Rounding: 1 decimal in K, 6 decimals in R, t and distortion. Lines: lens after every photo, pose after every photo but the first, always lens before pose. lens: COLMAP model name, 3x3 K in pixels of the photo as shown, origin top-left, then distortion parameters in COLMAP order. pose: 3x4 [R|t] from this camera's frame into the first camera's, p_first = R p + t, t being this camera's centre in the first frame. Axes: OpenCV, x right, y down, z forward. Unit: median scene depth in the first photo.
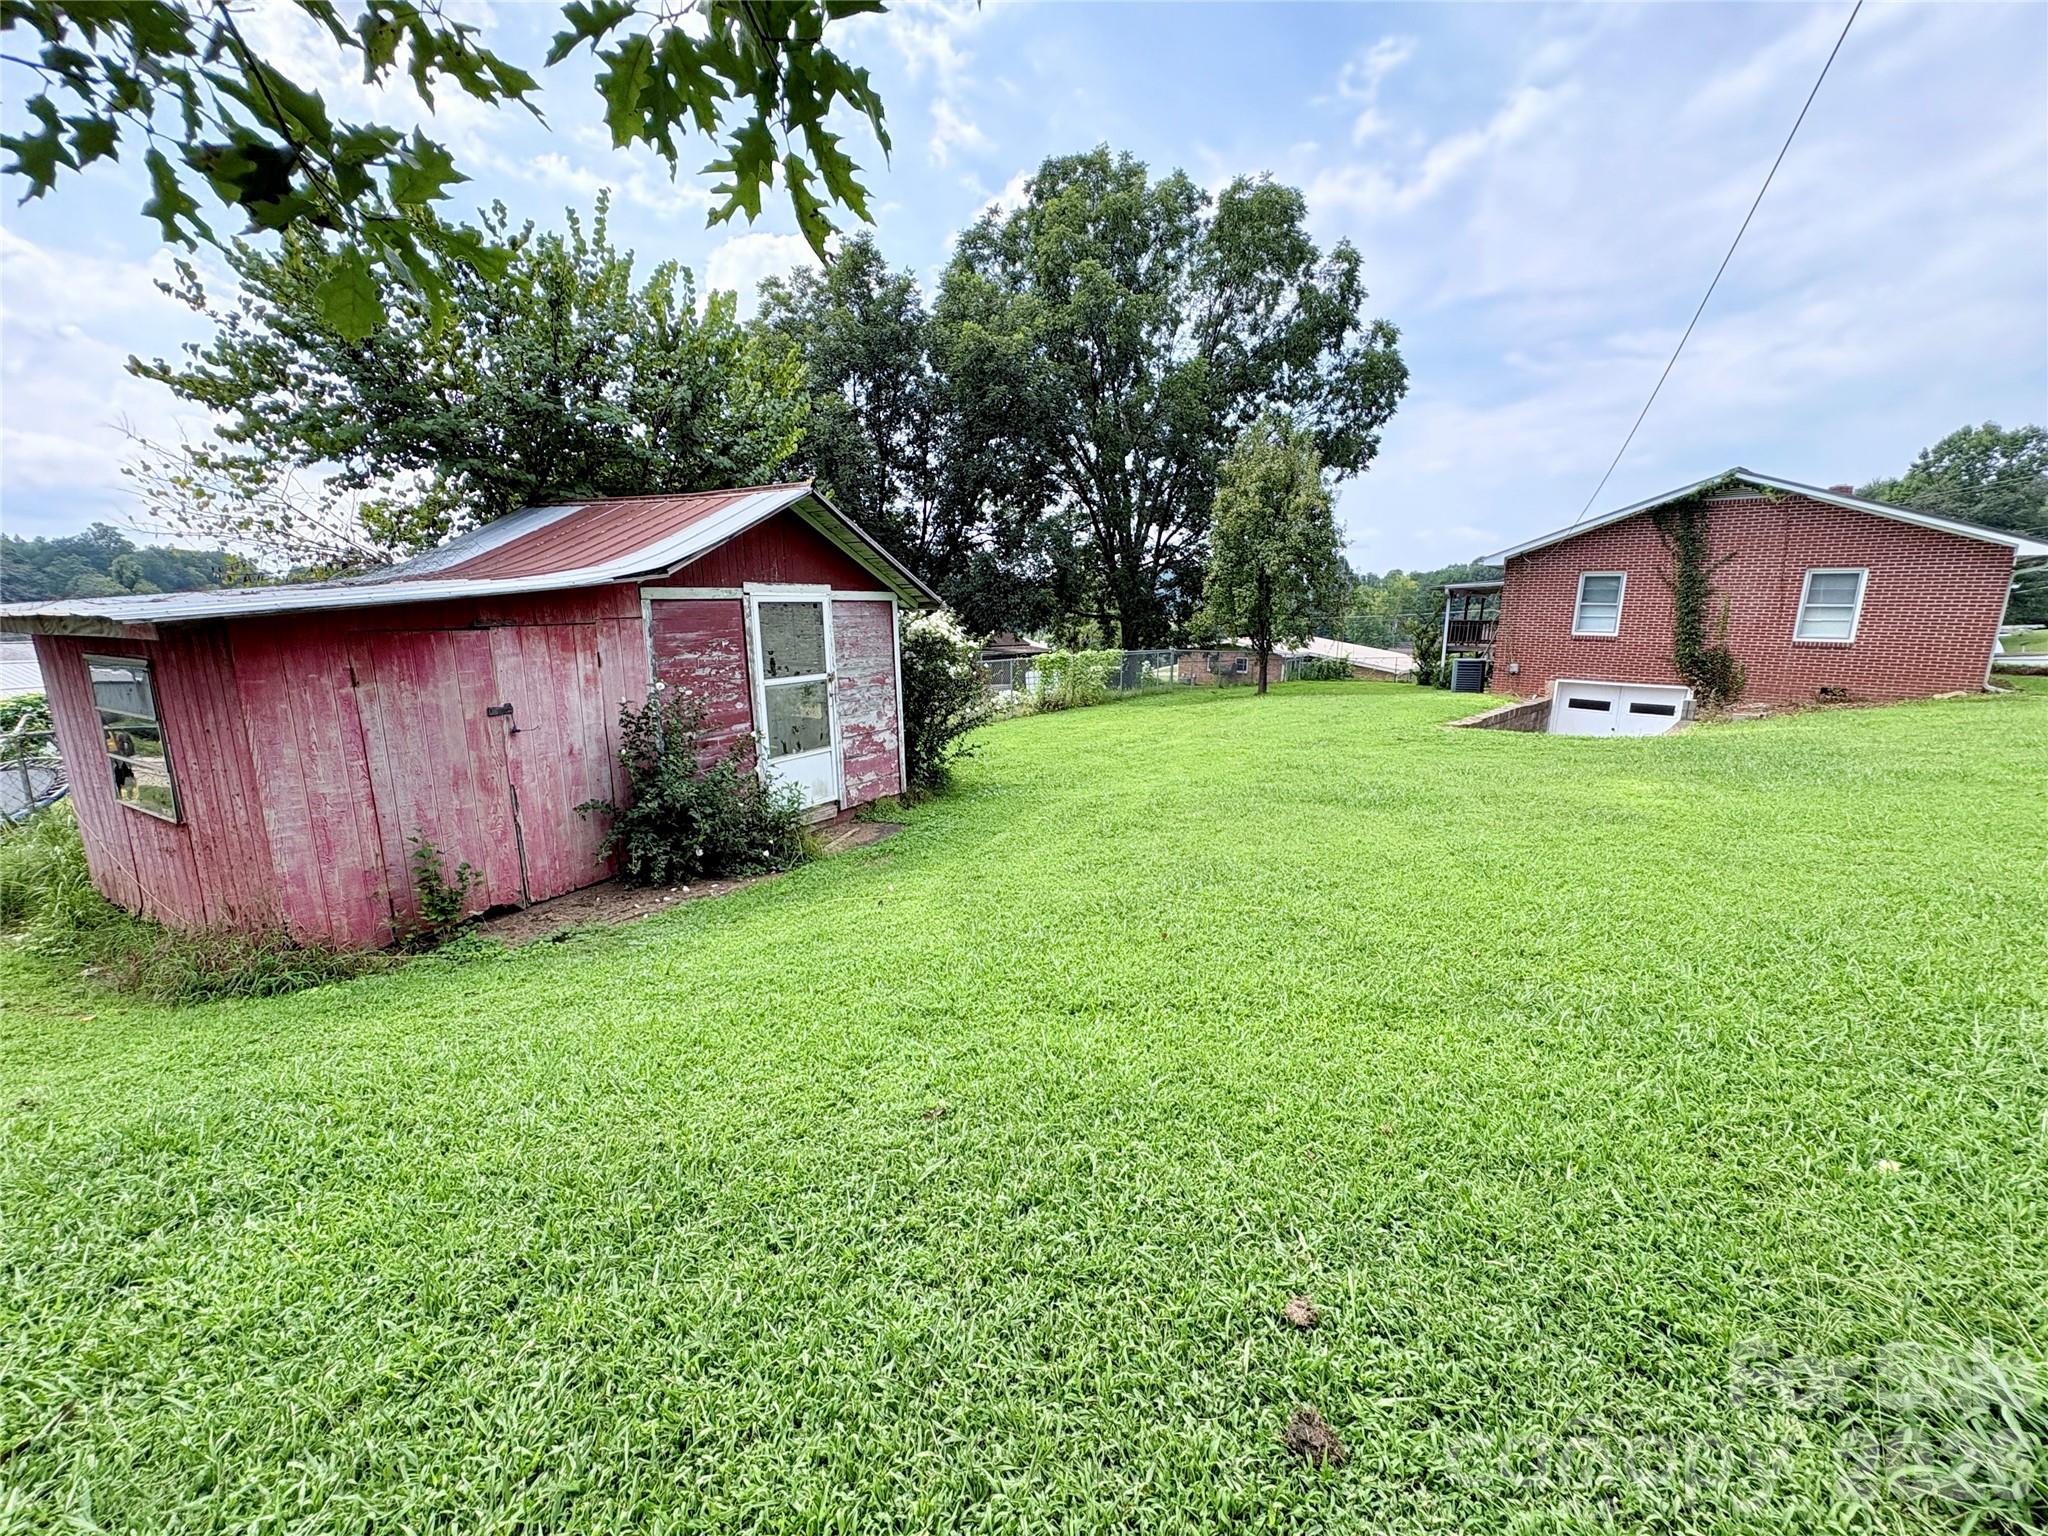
lens RADIAL K [[820.7, 0, 1024.0], [0, 820.7, 768.0], [0, 0, 1]] dist [0.000204, 0.000147]
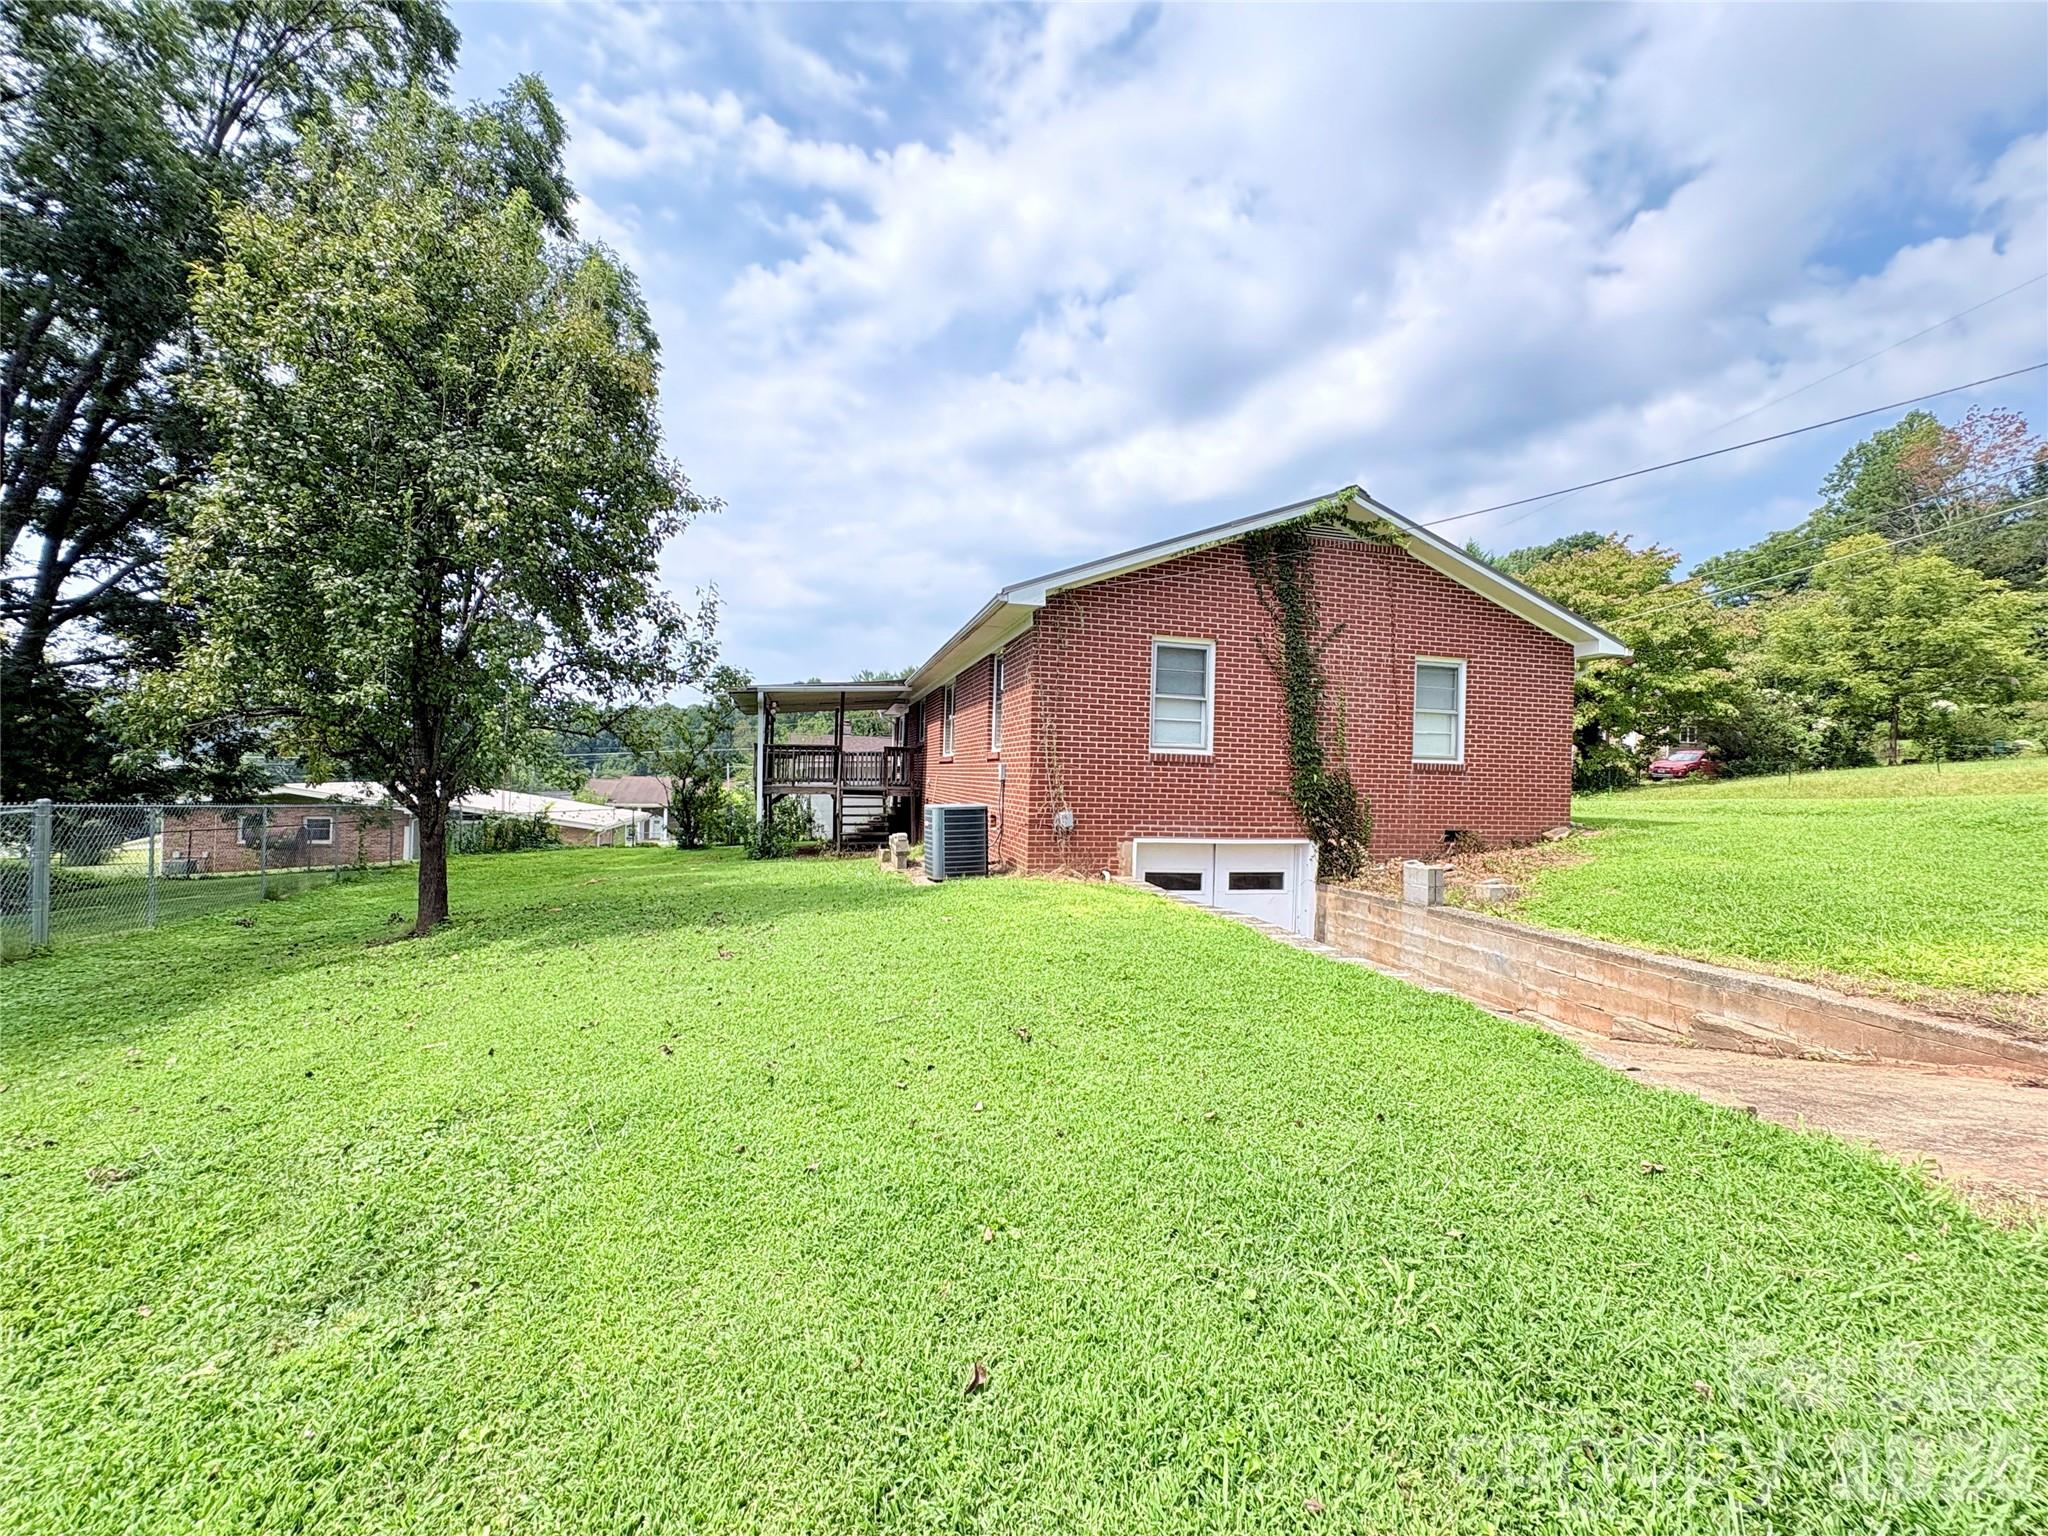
lens RADIAL K [[826.1, 0, 1027.8], [0, 826.1, 765.2], [0, 0, 1]] dist [0.000660, 0.000258]
pose [[0.559889, 0.002811, 0.828563, 0.188046], [0.144905, 0.984251, -0.101257, -0.113706], [-0.815799, 0.176756, 0.550663, 0.781022]]
